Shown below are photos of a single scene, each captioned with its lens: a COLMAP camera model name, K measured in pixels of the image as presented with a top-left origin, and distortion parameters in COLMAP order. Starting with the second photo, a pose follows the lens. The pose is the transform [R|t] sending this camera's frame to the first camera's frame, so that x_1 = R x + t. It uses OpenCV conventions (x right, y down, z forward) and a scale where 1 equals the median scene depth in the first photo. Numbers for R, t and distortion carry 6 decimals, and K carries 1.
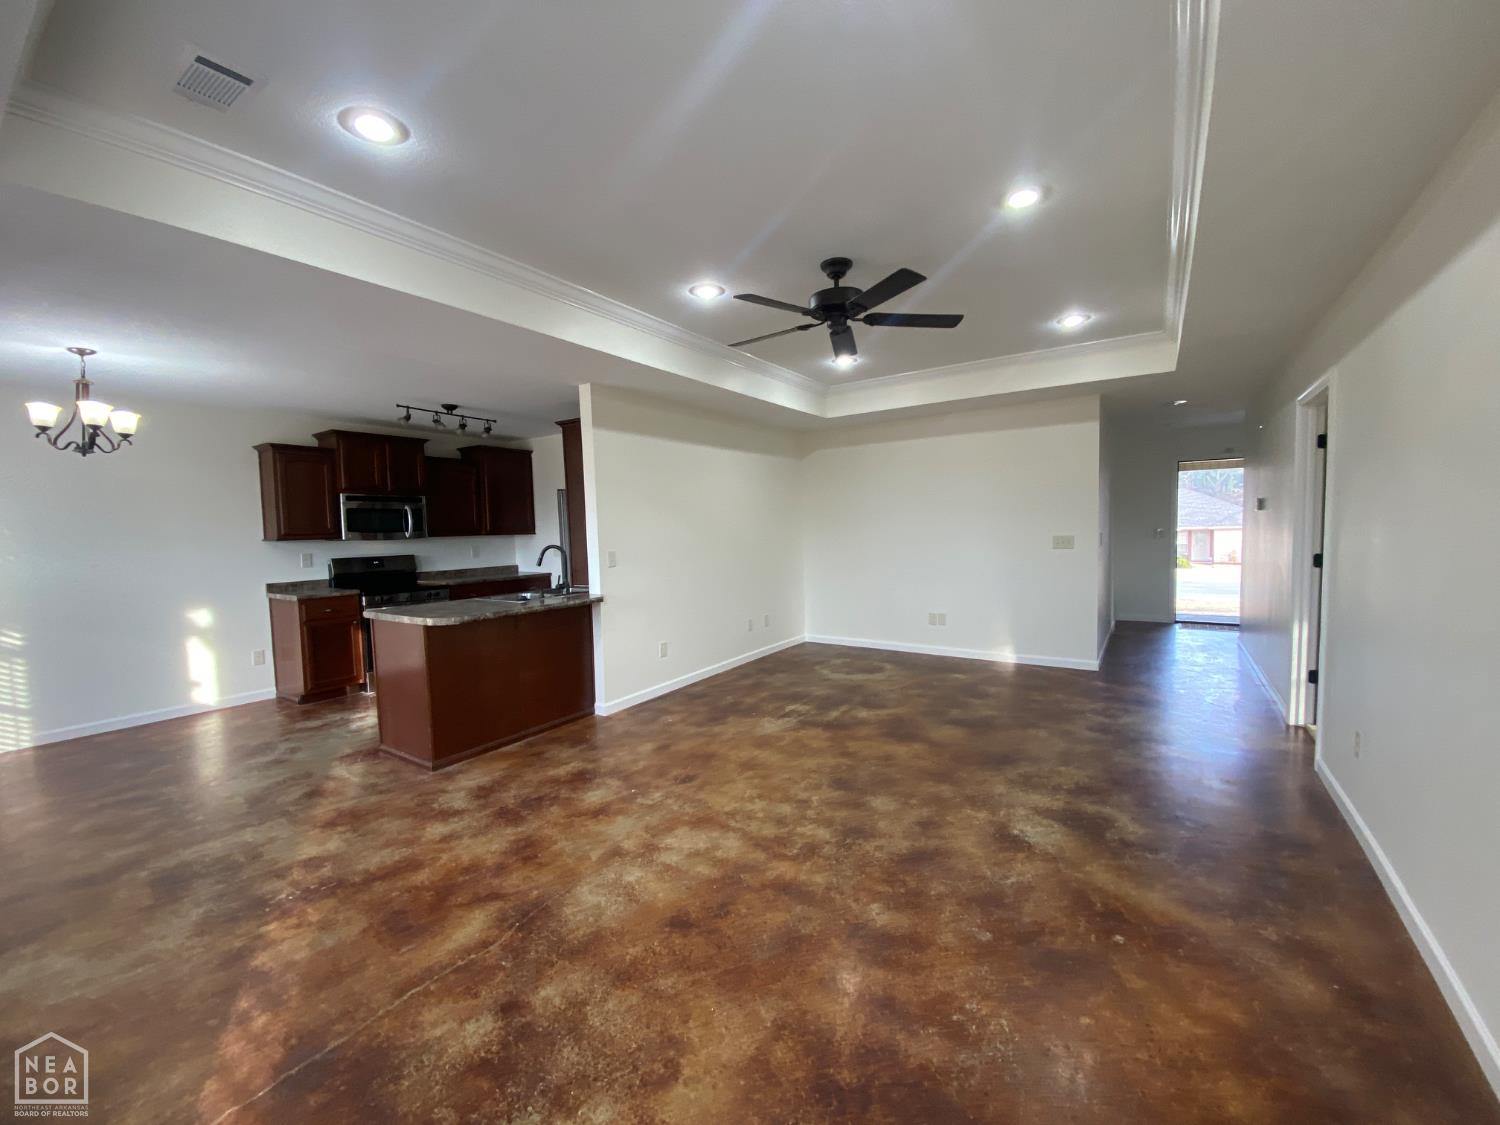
lens RADIAL K [[606.4, 0, 755.5], [0, 606.4, 560.3], [0, 0, 1]] dist [-0.005420, -0.006098]
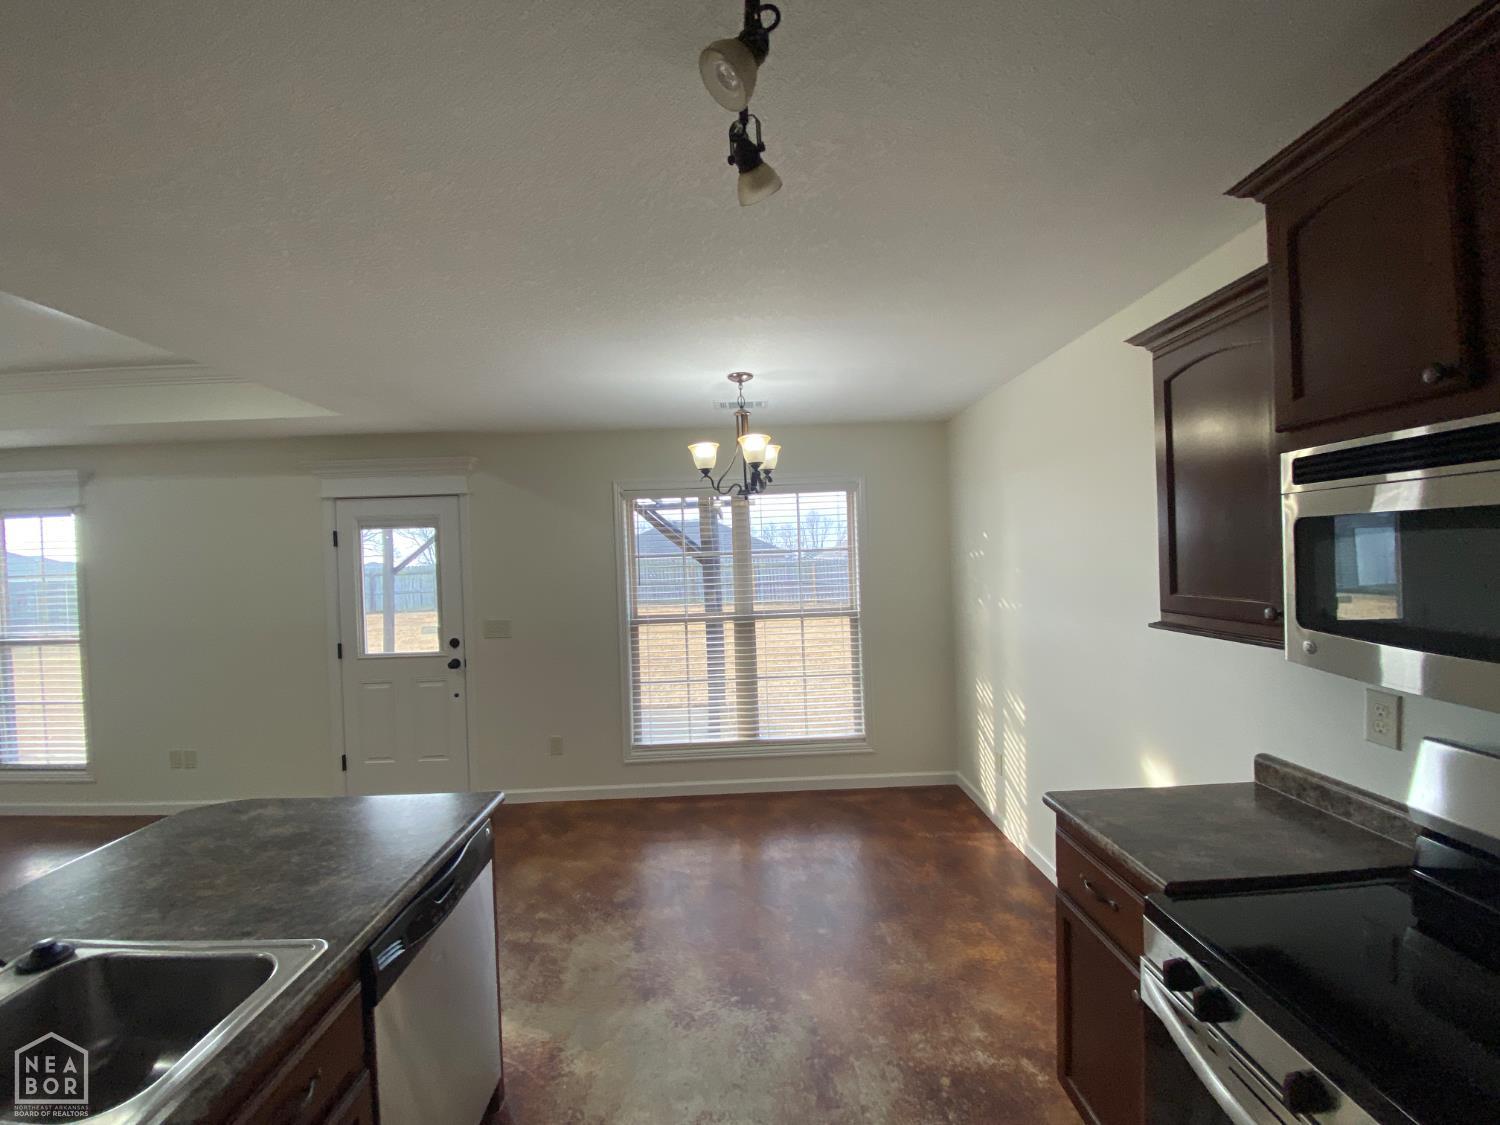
lens RADIAL K [[606.4, 0, 749.6], [0, 606.4, 558.3], [0, 0, 1]] dist [-0.005420, -0.006098]
pose [[-0.823312, 0.051765, -0.565223, -0.646249], [0.018431, 0.997746, 0.064530, -0.147083], [0.567289, 0.042711, -0.822410, 1.759474]]
